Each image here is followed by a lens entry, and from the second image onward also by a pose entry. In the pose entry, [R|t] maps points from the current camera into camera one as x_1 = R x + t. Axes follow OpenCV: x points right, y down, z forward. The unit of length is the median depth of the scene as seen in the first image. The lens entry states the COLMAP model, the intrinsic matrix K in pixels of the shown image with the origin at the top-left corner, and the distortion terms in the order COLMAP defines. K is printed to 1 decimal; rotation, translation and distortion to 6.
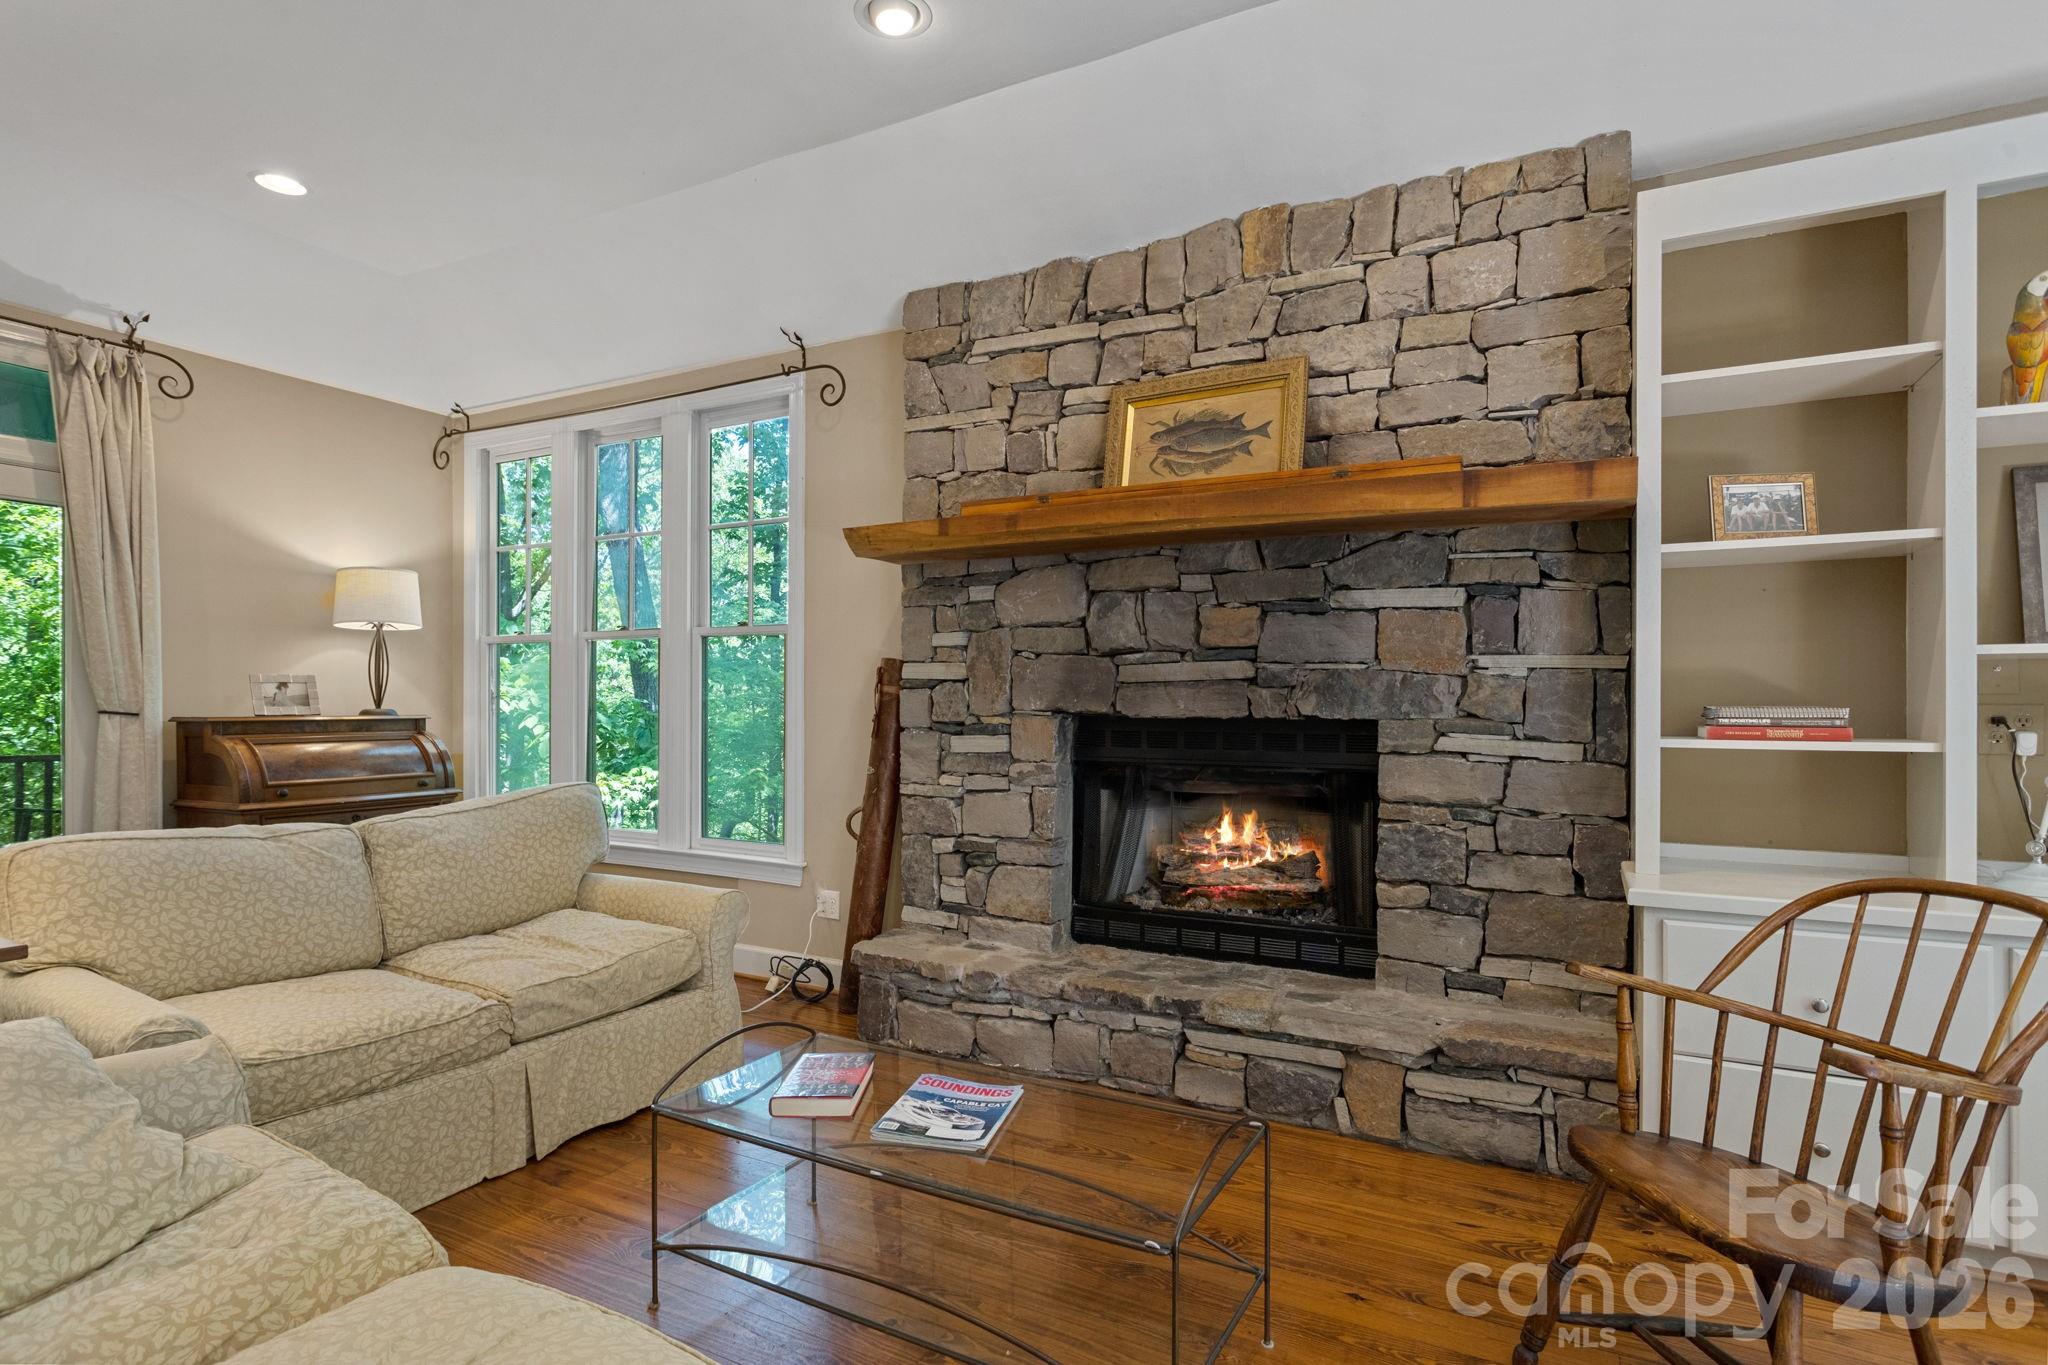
lens RADIAL K [[1044.2, 0, 1026.8], [0, 1044.2, 695.5], [0, 0, 1]] dist [-0.005407, 0.001682]
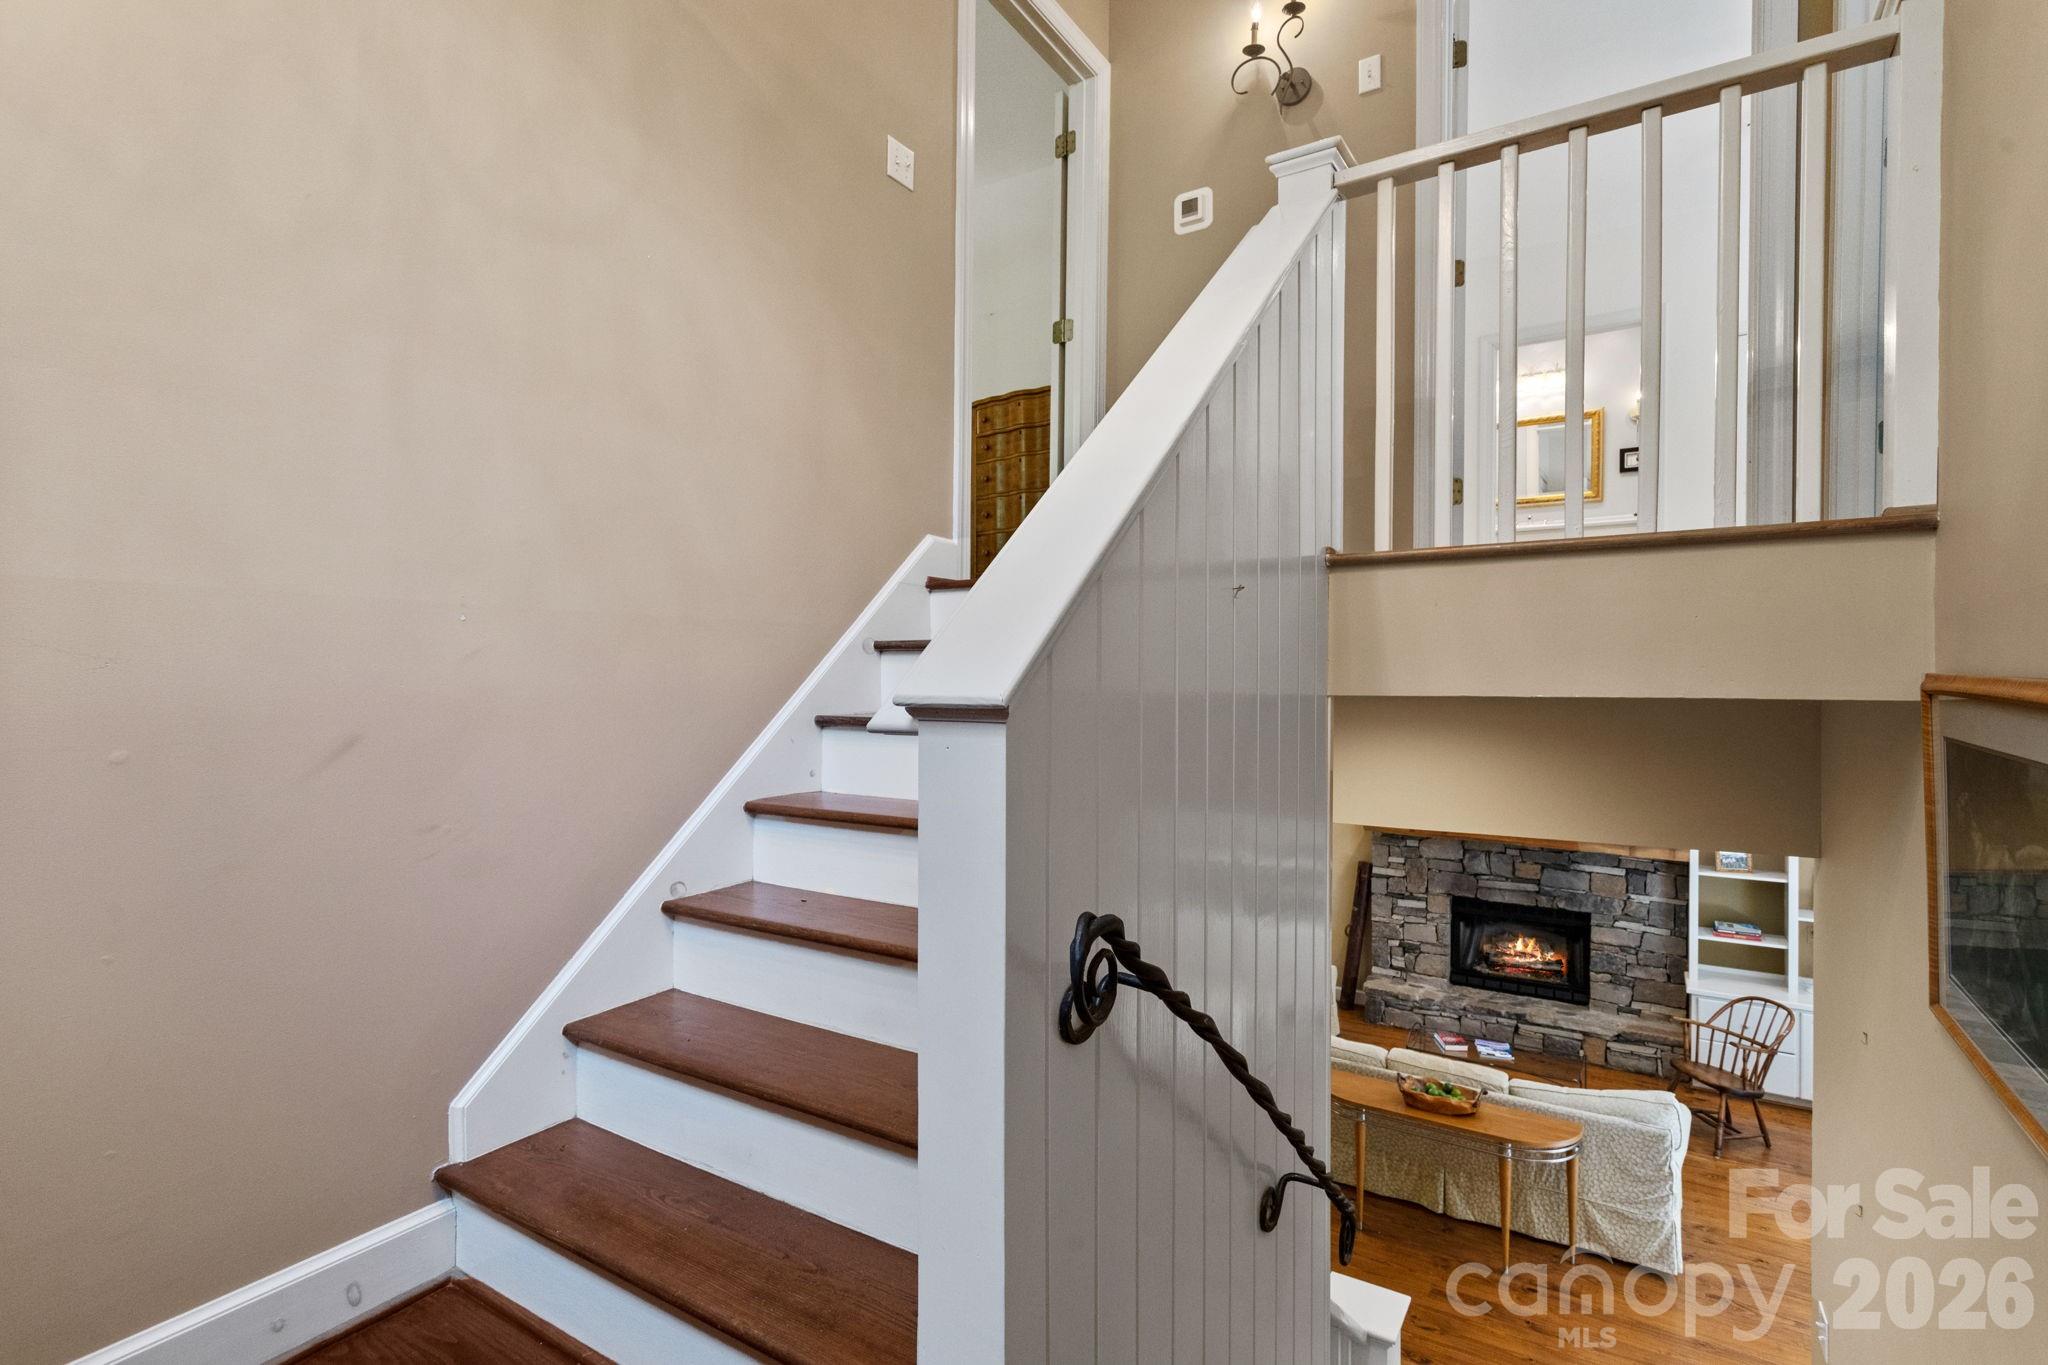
lens RADIAL K [[975.7, 0, 1014.1], [0, 975.7, 673.9], [0, 0, 1]] dist [-0.000424, -0.000003]
pose [[0.996790, -0.002297, -0.080028, -0.898926], [0.002726, 0.999983, 0.005249, -0.578056], [0.080014, -0.005451, 0.996779, -1.555177]]
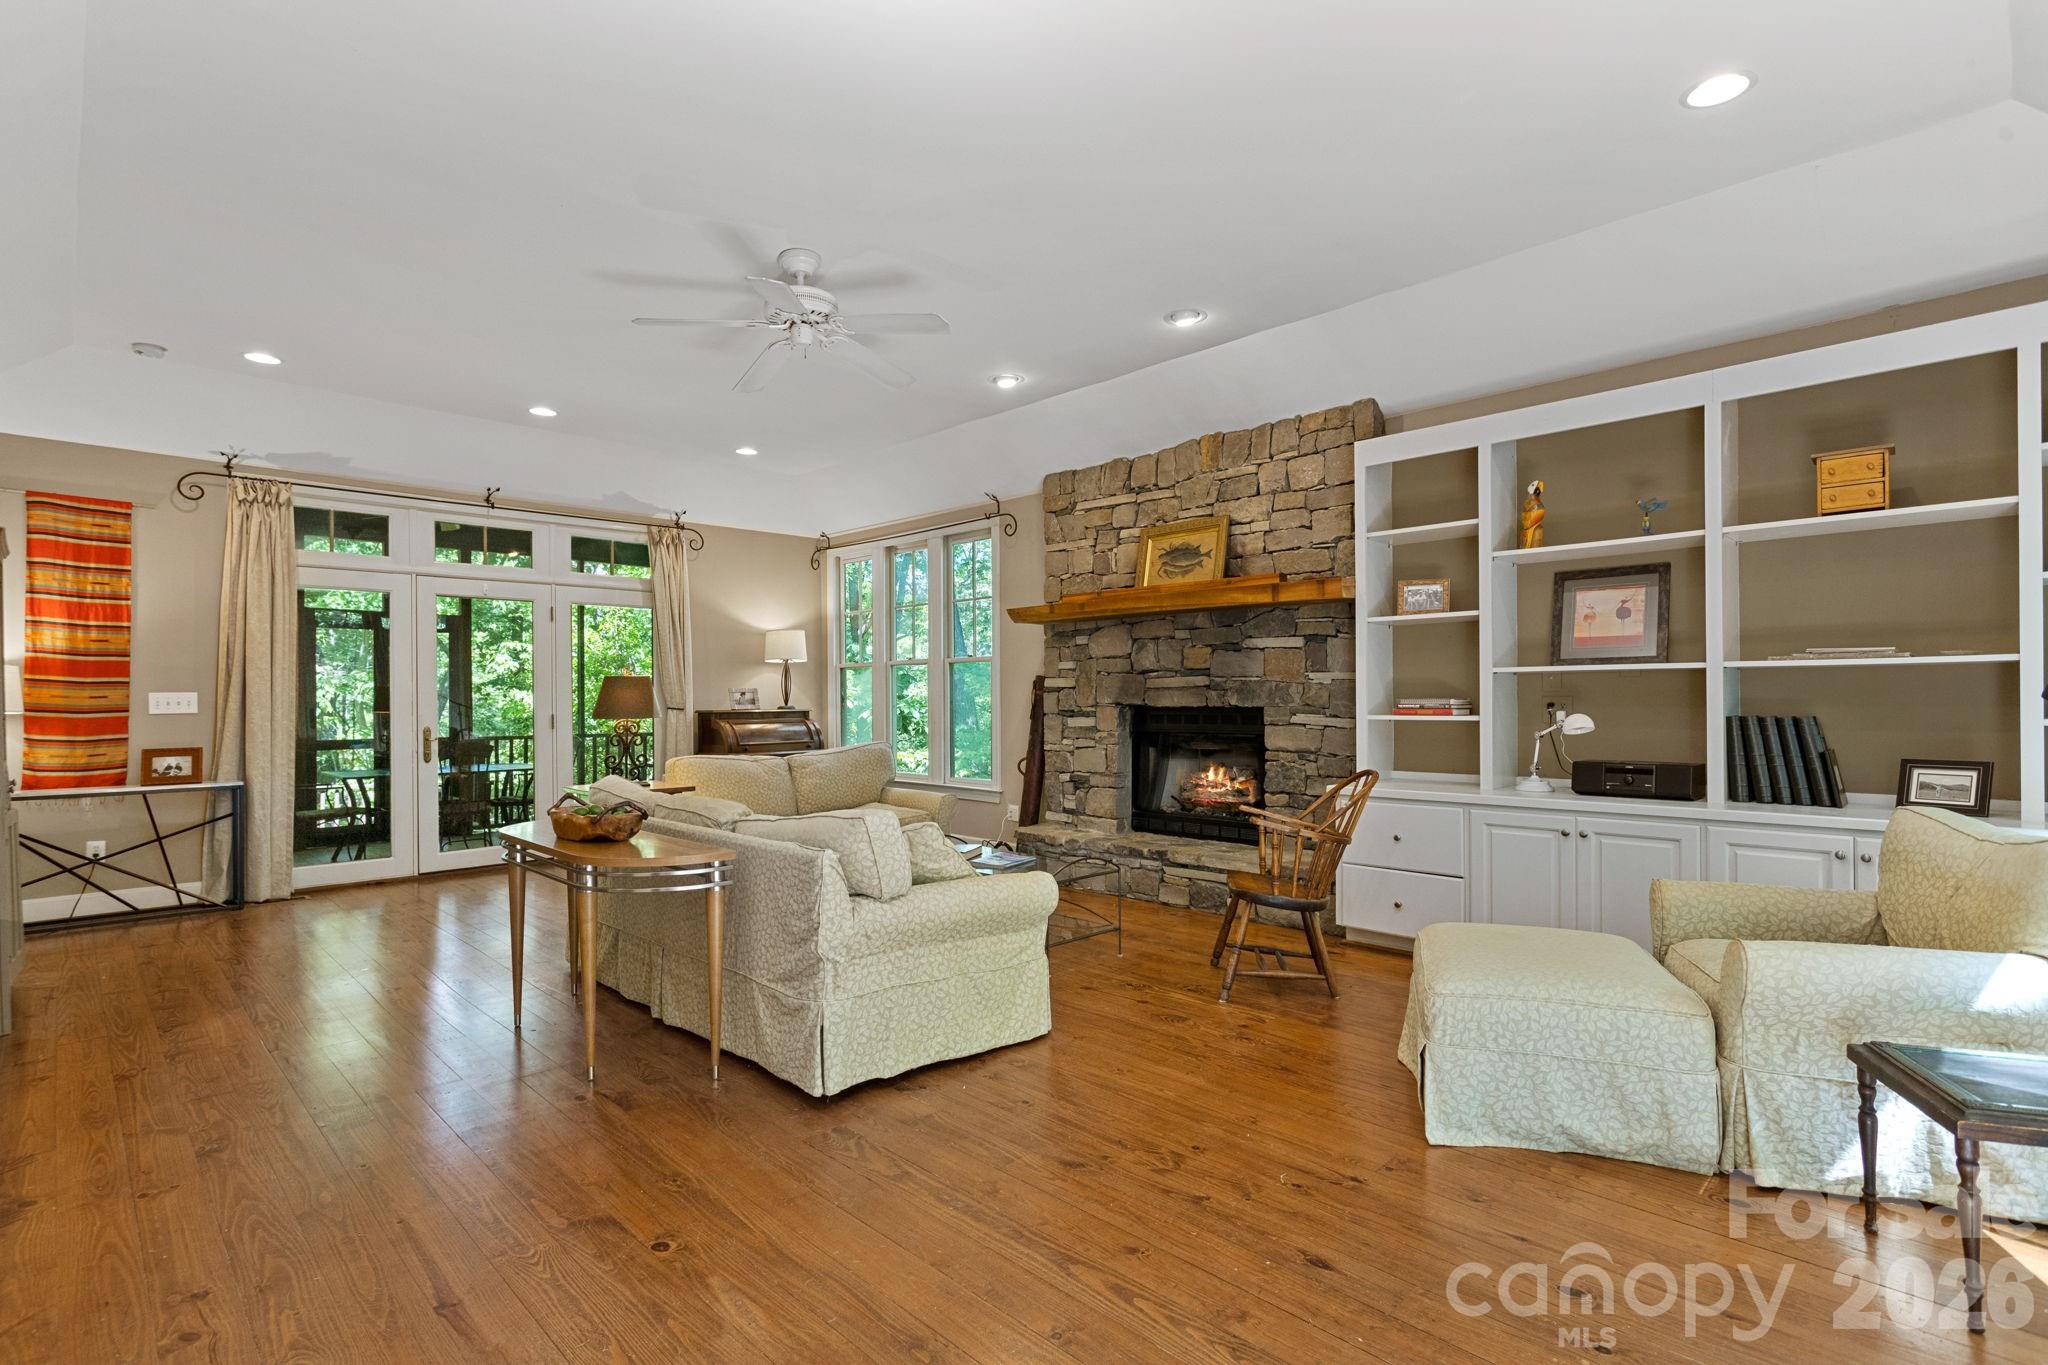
lens RADIAL K [[971.4, 0, 1029.2], [0, 971.4, 686.7], [0, 0, 1]] dist [0.000267, 0.000470]
pose [[0.958357, -0.012380, -0.285305, 0.398726], [0.010619, 0.999914, -0.007721, -0.004214], [0.285376, 0.004370, 0.958406, -0.747236]]
